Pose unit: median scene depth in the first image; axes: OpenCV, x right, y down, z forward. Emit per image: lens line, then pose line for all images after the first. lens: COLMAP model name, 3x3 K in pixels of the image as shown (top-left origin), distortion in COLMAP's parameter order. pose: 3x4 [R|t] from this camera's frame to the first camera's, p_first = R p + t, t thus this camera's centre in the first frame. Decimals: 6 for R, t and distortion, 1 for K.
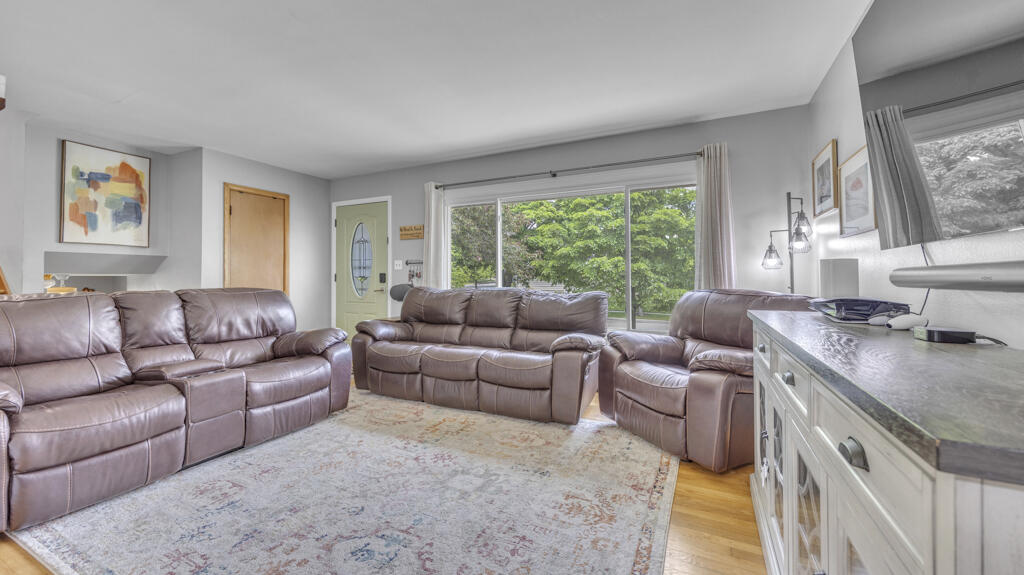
lens RADIAL K [[397.9, 0, 504.4], [0, 397.9, 281.6], [0, 0, 1]] dist [0.002854, 0.000045]
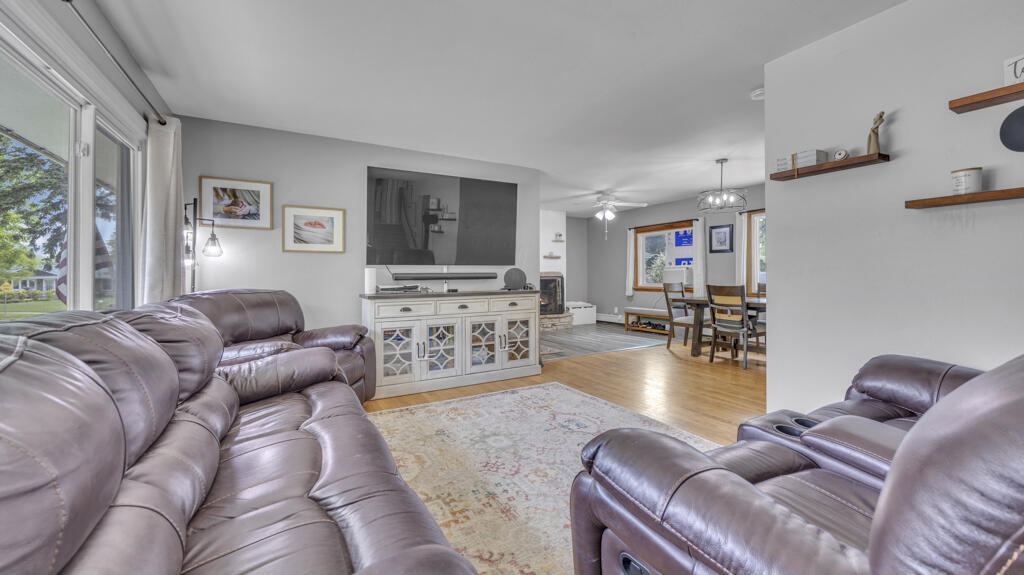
lens RADIAL K [[397.9, 0, 508.4], [0, 397.9, 277.6], [0, 0, 1]] dist [0.002854, 0.000045]
pose [[-0.832835, 0.003816, 0.553509, -0.726149], [0.009844, 0.999920, 0.007918, -0.013300], [-0.553434, 0.012044, -0.832806, 1.799238]]
